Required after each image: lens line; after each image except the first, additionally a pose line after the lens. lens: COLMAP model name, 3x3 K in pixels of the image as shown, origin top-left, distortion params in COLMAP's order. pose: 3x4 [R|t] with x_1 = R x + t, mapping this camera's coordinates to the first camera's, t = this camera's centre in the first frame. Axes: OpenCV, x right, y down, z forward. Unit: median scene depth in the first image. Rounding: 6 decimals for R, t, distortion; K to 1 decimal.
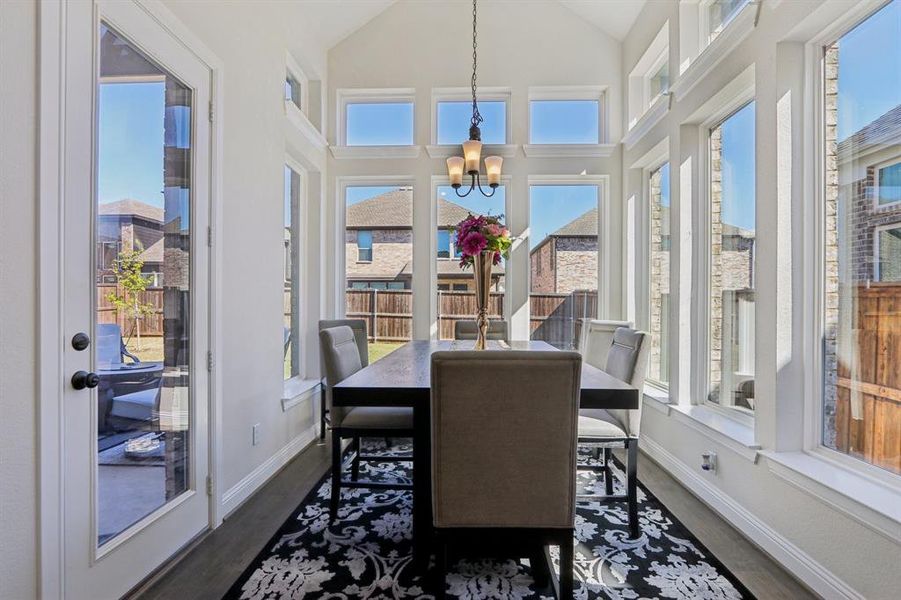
lens RADIAL K [[417.4, 0, 452.2], [0, 417.4, 311.0], [0, 0, 1]] dist [-0.016497, 0.003241]
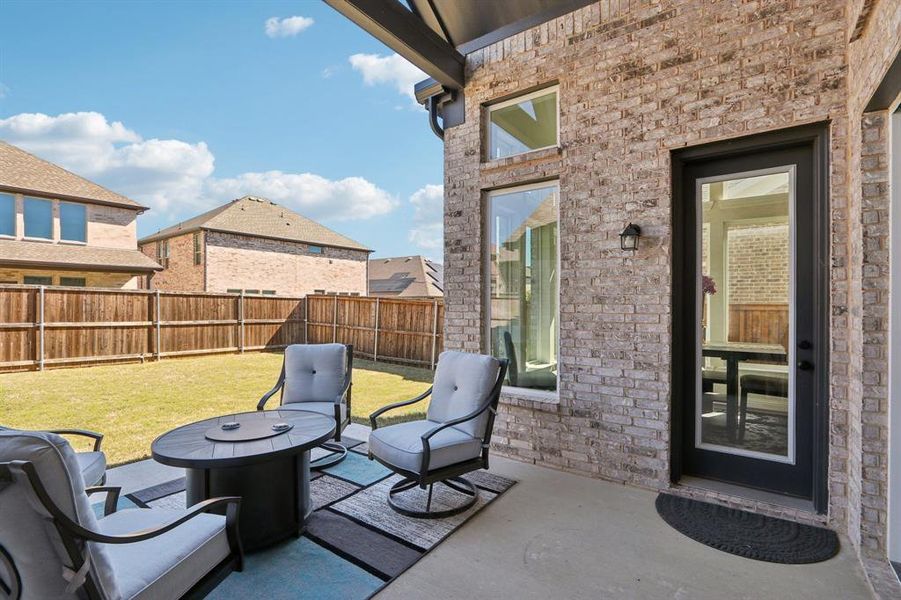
lens RADIAL K [[417.4, 0, 453.0], [0, 417.4, 304.1], [0, 0, 1]] dist [-0.016497, 0.003241]
pose [[0.558849, -0.003573, 0.829261, -0.357852], [0.013443, 0.999898, -0.004751, -0.012807], [-0.829160, 0.013803, 0.558841, 0.128942]]
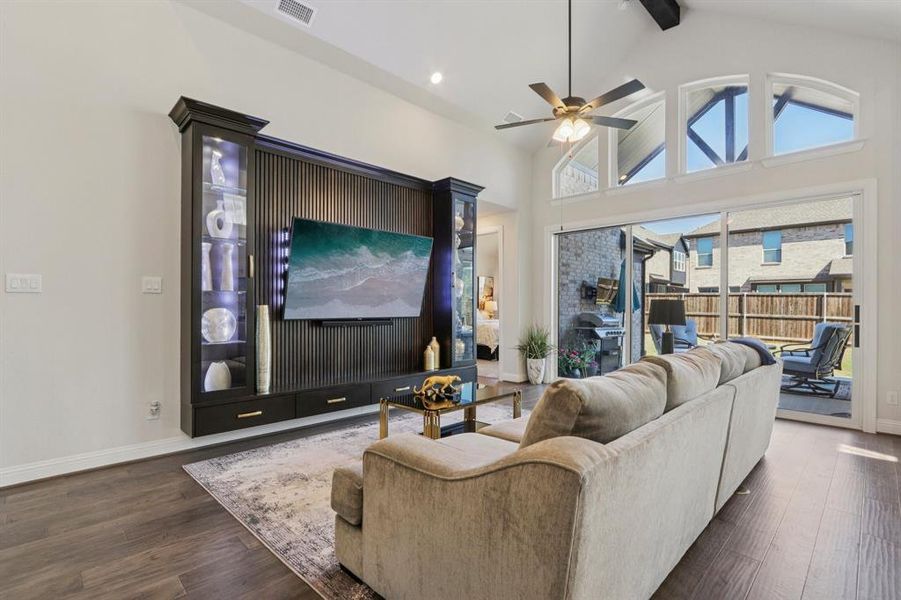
lens RADIAL K [[417.4, 0, 454.7], [0, 417.4, 306.4], [0, 0, 1]] dist [-0.016497, 0.003241]
pose [[0.724592, 0.003725, -0.689168, -0.145855], [-0.015672, 0.999816, -0.011073, 0.005762], [0.689000, 0.018824, 0.724517, -0.339877]]
